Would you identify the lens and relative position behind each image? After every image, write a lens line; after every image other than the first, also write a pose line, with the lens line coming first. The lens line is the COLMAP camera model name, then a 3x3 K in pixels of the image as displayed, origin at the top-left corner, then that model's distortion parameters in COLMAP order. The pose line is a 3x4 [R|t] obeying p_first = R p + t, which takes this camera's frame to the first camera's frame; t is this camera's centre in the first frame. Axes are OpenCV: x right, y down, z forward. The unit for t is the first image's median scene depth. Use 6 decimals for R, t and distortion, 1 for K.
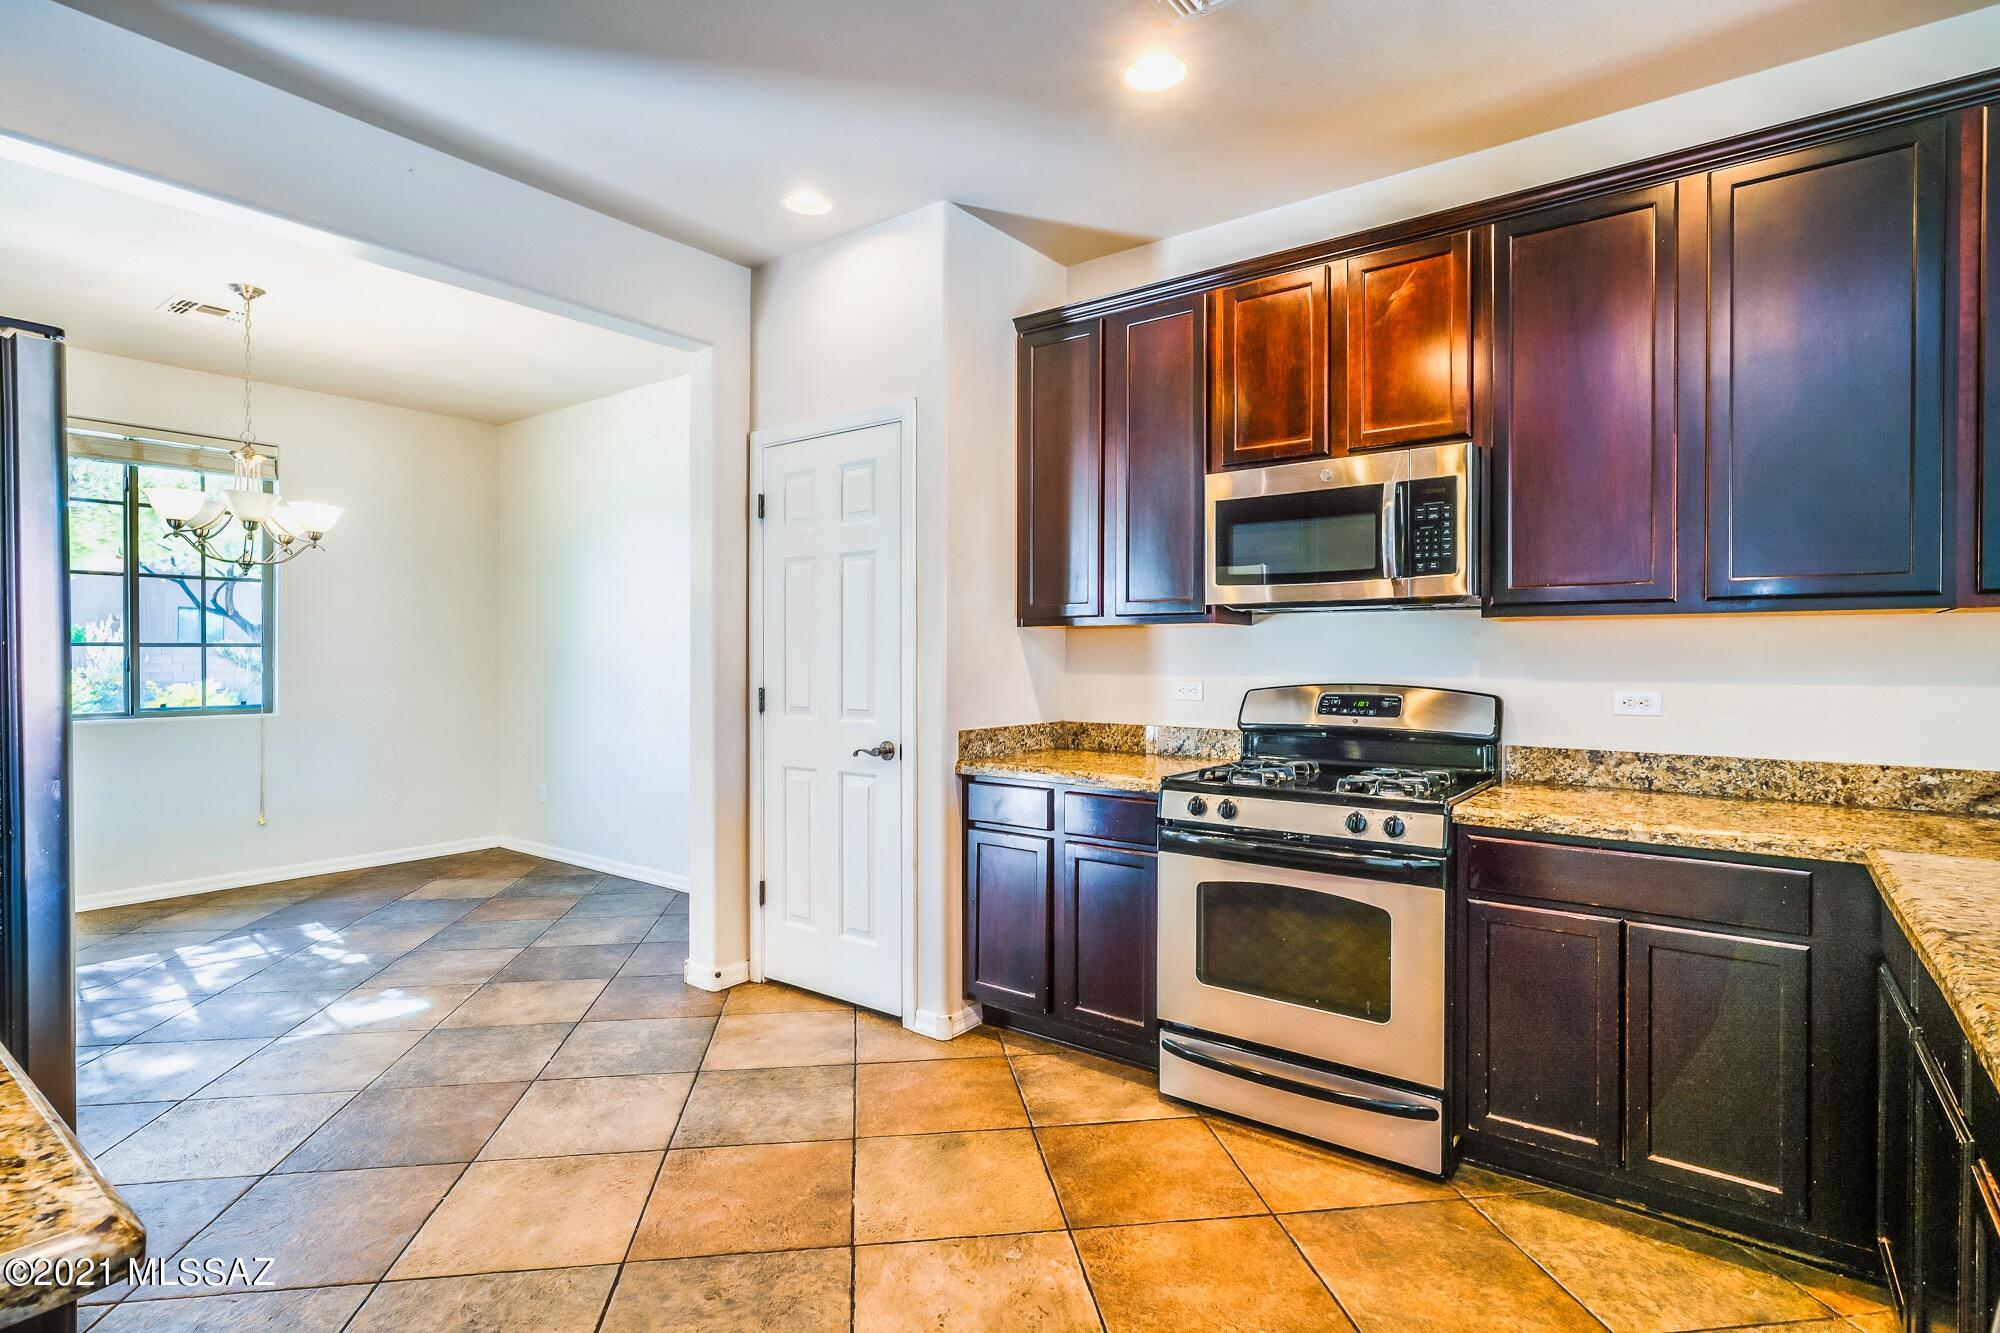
lens RADIAL K [[995.5, 0, 1000.1], [0, 995.5, 660.8], [0, 0, 1]] dist [-0.004138, 0.005248]
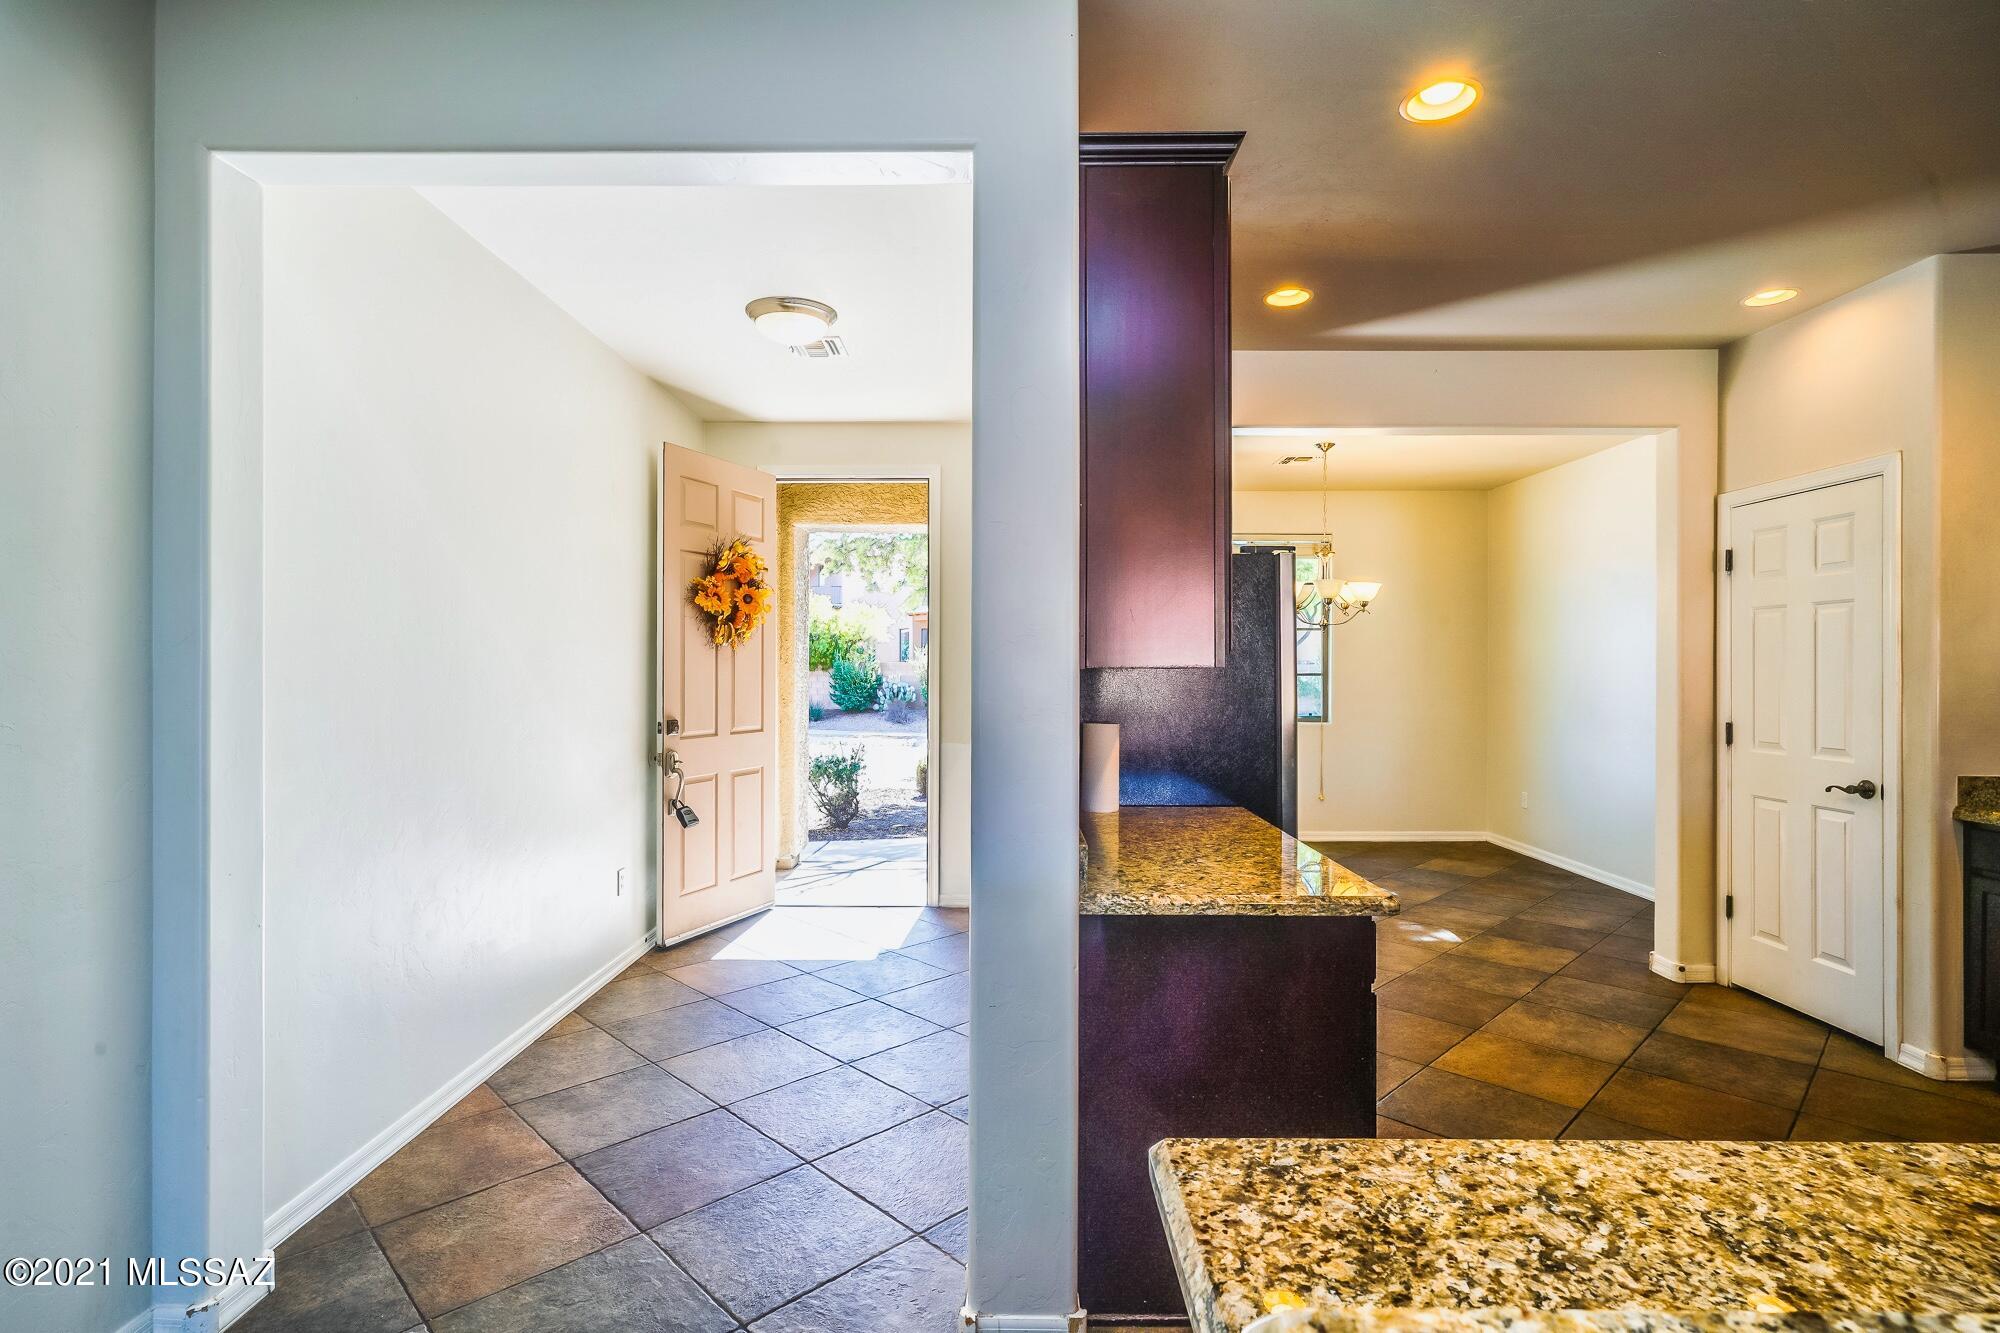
lens RADIAL K [[995.5, 0, 983.0], [0, 995.5, 665.9], [0, 0, 1]] dist [-0.004138, 0.005248]
pose [[0.599605, 0.000121, -0.800296, 0.185576], [-0.005467, 0.999977, -0.003944, -0.033824], [0.800277, 0.006740, 0.599592, -0.415096]]
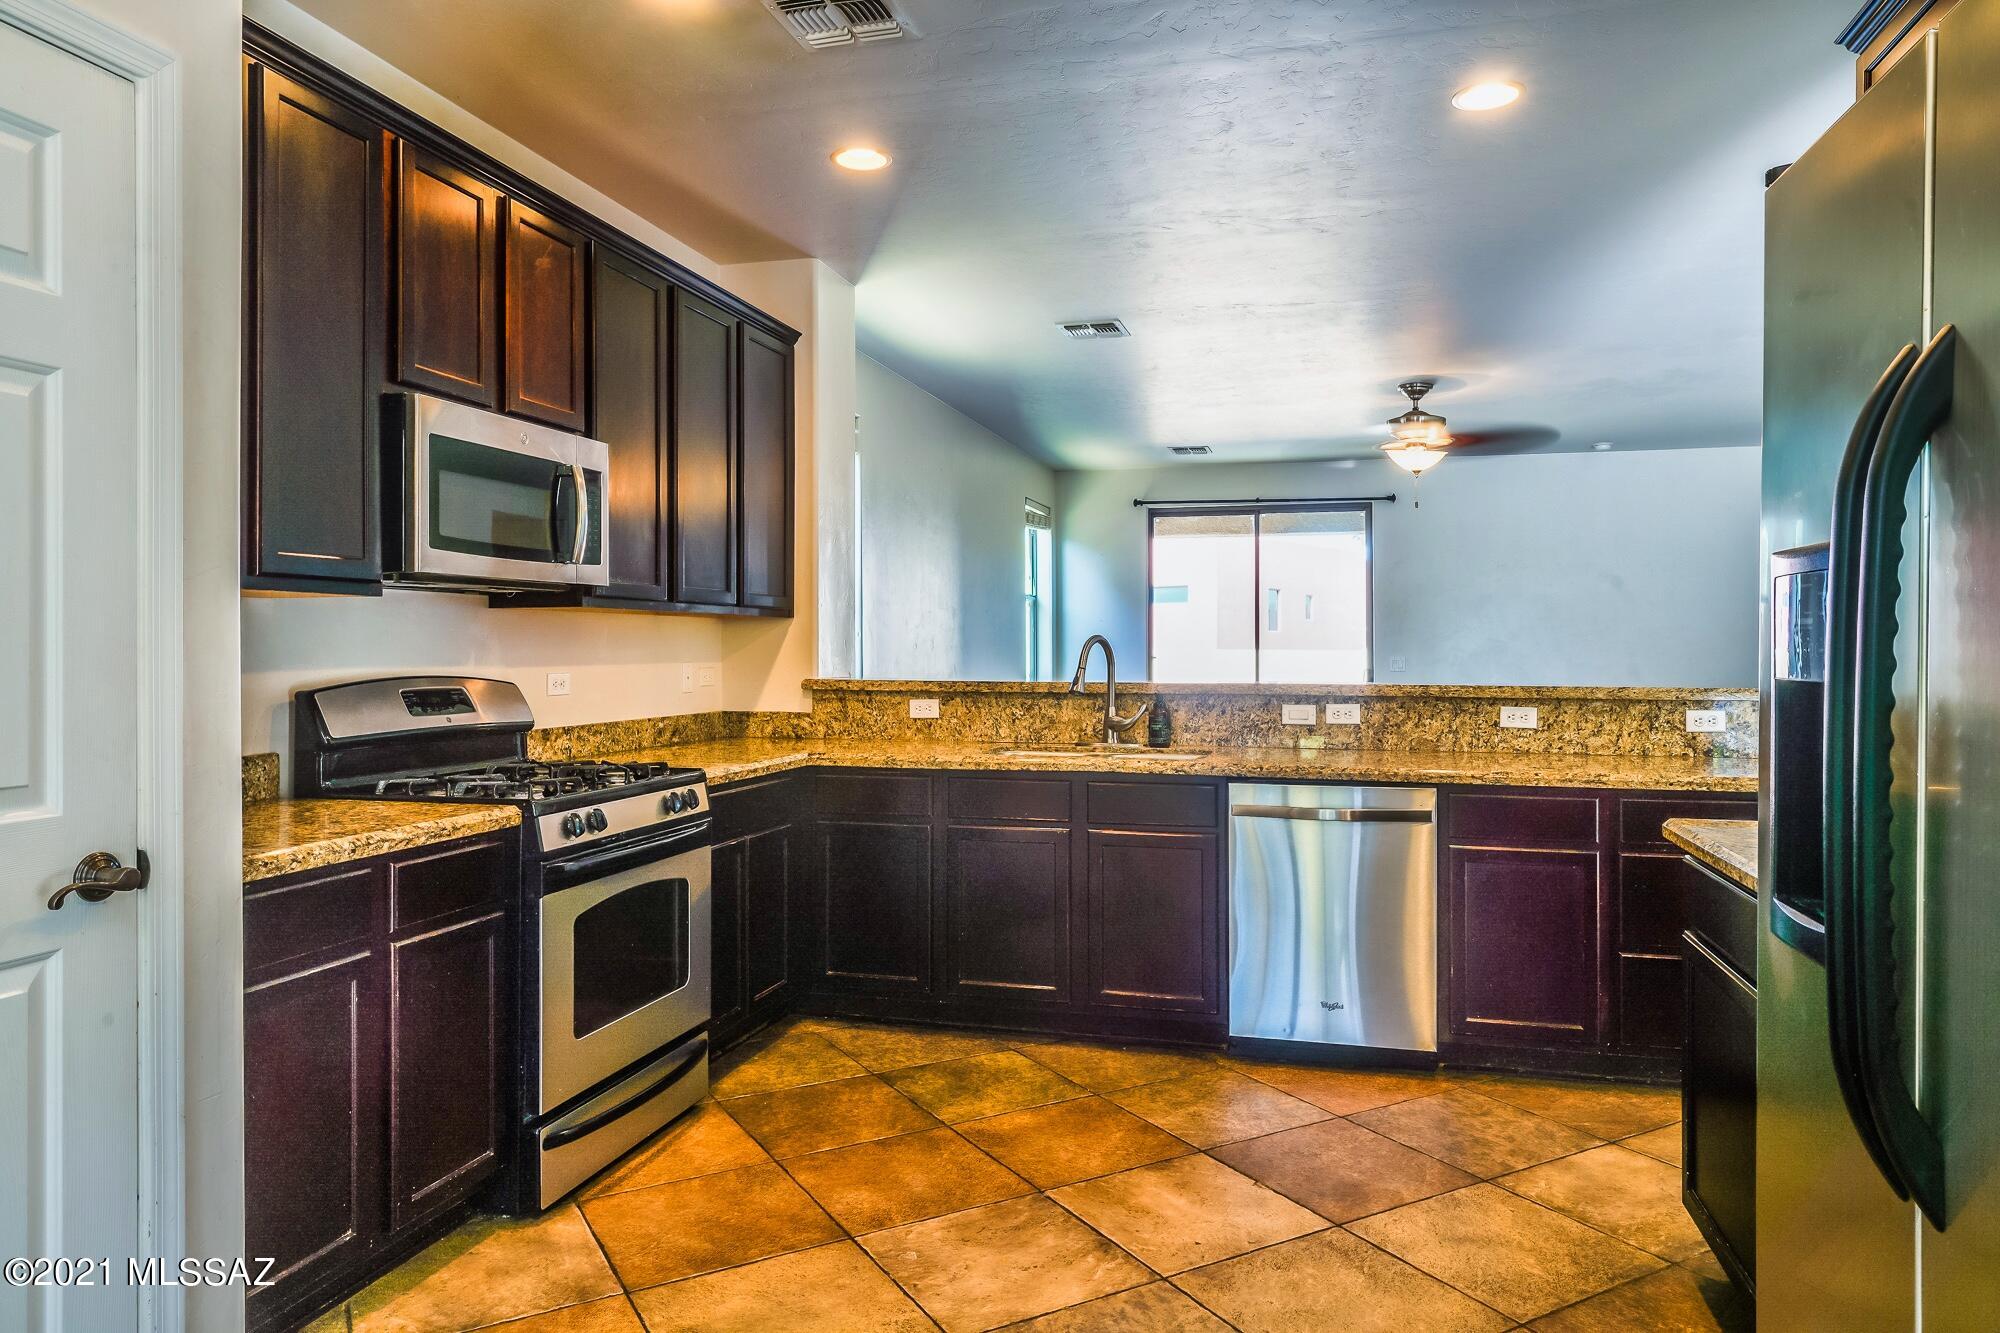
lens RADIAL K [[1270.5, 0, 1013.7], [0, 1270.5, 651.6], [0, 0, 1]] dist [0.004651, 0.001603]
pose [[-0.378675, -0.005755, 0.925512, -0.806997], [0.003377, 0.999965, 0.007600, -0.003913], [-0.925523, 0.006003, -0.378643, 0.942061]]
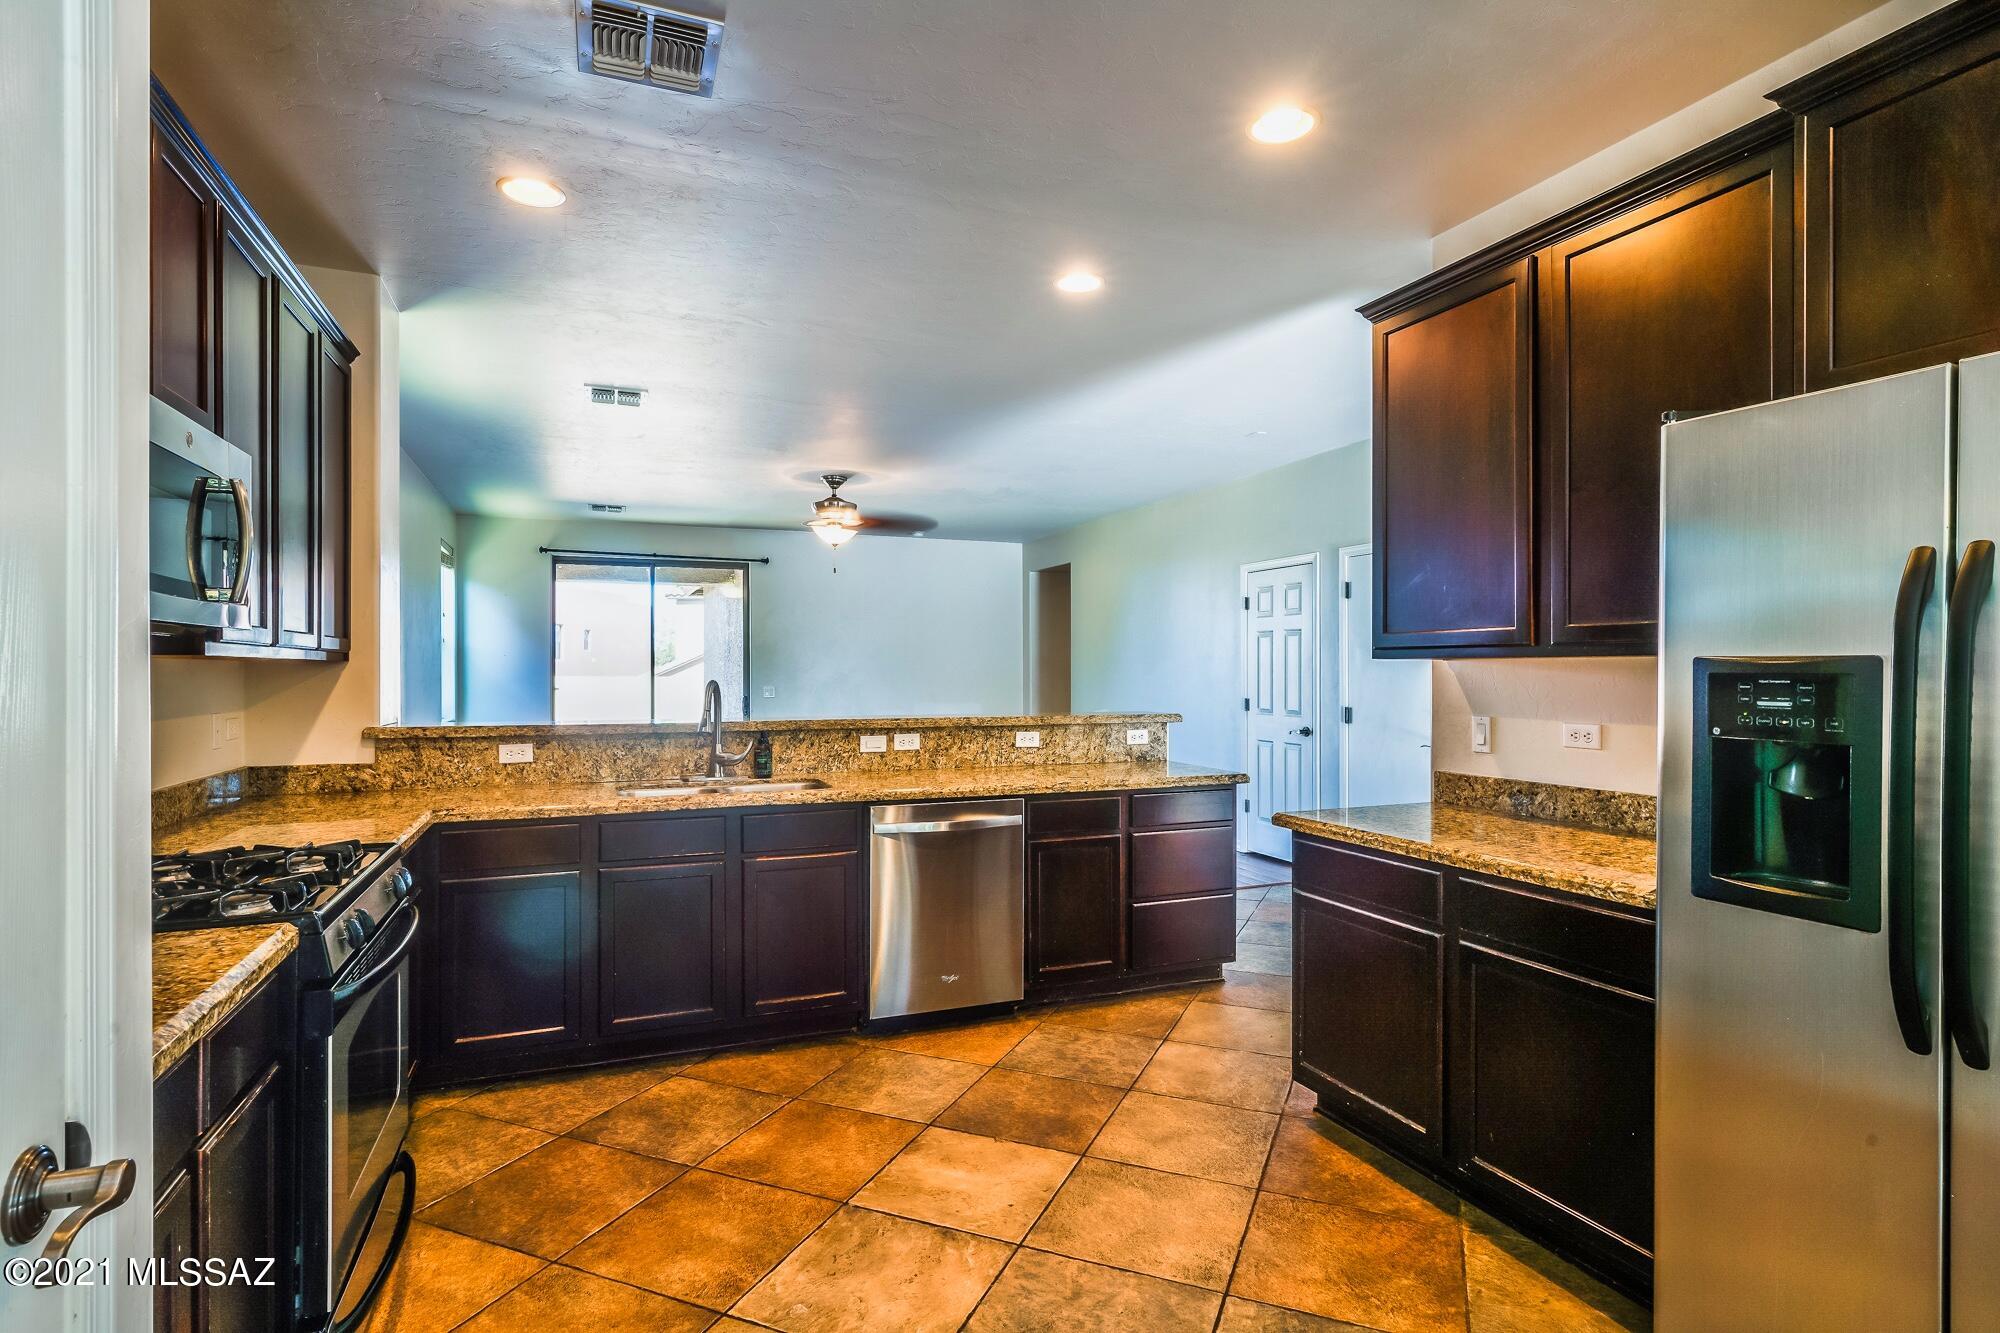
lens RADIAL K [[995.5, 0, 994.3], [0, 995.5, 673.7], [0, 0, 1]] dist [-0.004138, 0.005248]
pose [[-0.855750, -0.002694, 0.517382, -0.453707], [0.001794, 0.999965, 0.008173, -0.028787], [-0.517386, 0.007922, -0.855715, 1.191377]]
